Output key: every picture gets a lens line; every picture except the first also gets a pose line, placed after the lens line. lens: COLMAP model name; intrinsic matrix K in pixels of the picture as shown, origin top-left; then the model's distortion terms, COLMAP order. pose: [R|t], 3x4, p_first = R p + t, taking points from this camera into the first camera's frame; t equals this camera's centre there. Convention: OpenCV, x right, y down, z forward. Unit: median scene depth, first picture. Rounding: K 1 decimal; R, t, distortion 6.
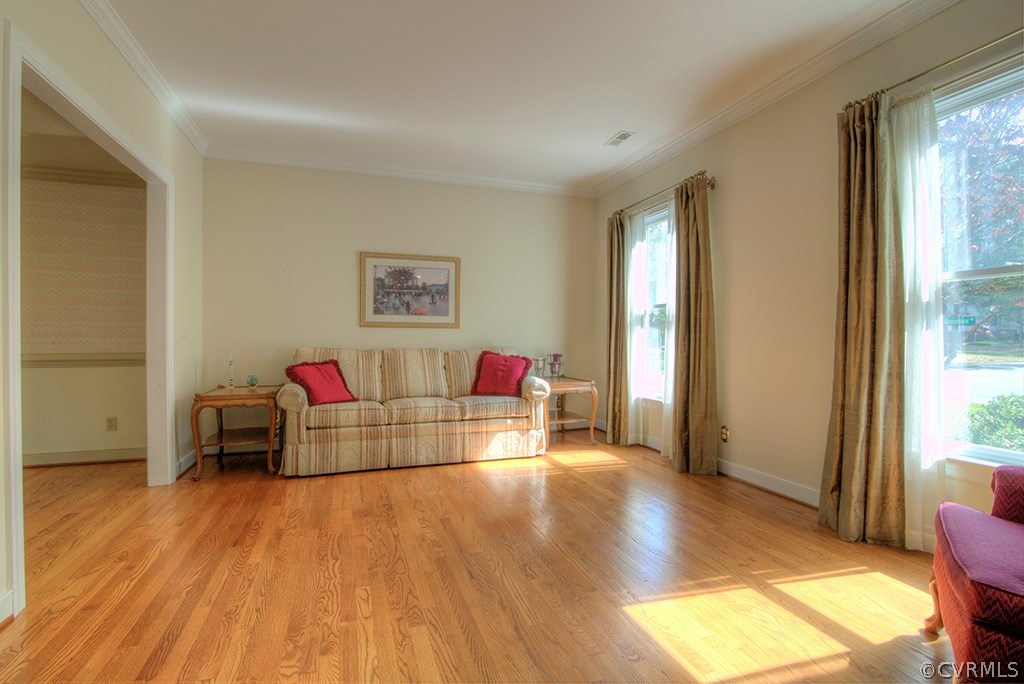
lens RADIAL K [[469.2, 0, 513.2], [0, 469.2, 339.8], [0, 0, 1]] dist [-0.017103, 0.000027]
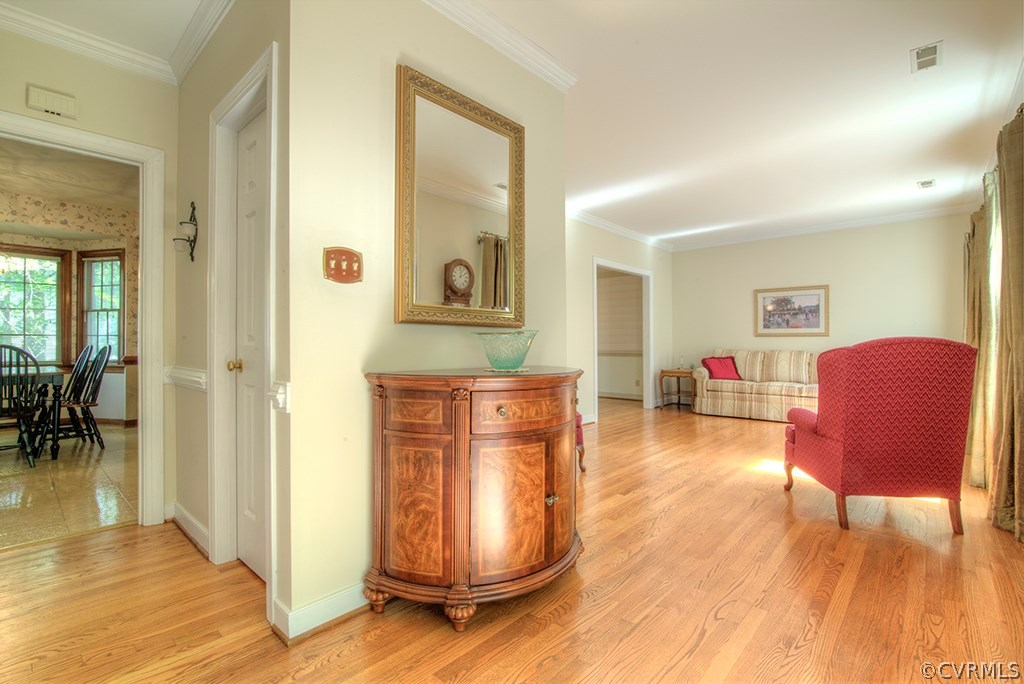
lens RADIAL K [[469.2, 0, 508.3], [0, 469.2, 337.9], [0, 0, 1]] dist [-0.017103, 0.000027]
pose [[0.459240, -0.012516, -0.888224, 0.823718], [-0.002501, 0.999879, -0.015383, 0.003604], [0.888309, 0.009286, 0.459153, -0.566812]]
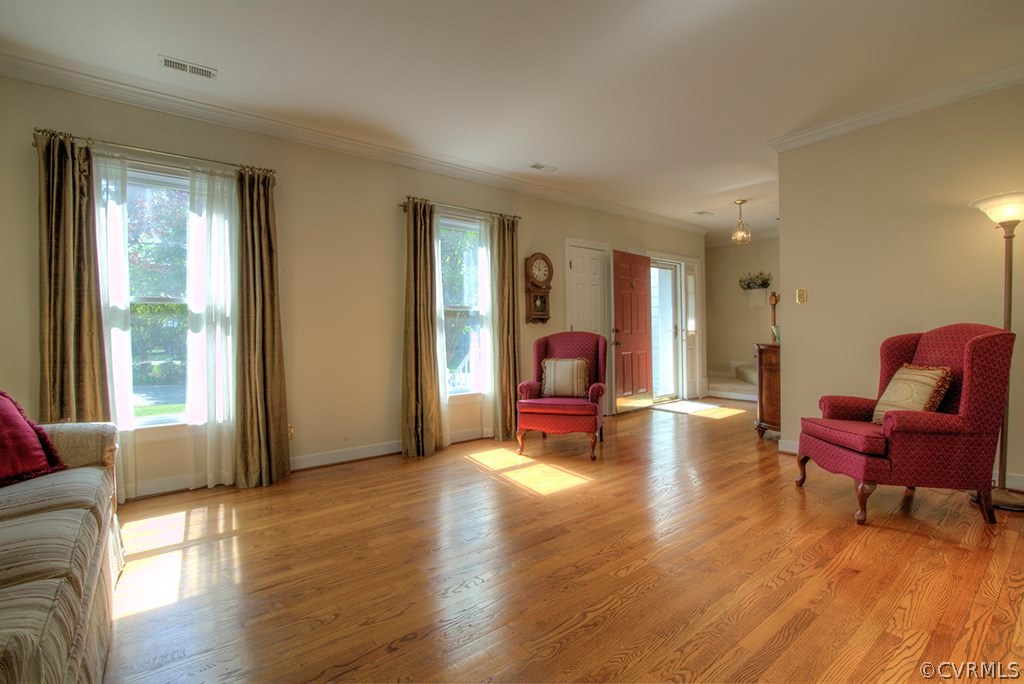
lens RADIAL K [[469.2, 0, 507.8], [0, 469.2, 339.1], [0, 0, 1]] dist [-0.017103, 0.000027]
pose [[-0.318912, -0.004835, 0.947772, -0.628016], [0.020372, 0.999721, 0.011955, -0.007624], [-0.947565, 0.023121, -0.318725, 0.787116]]
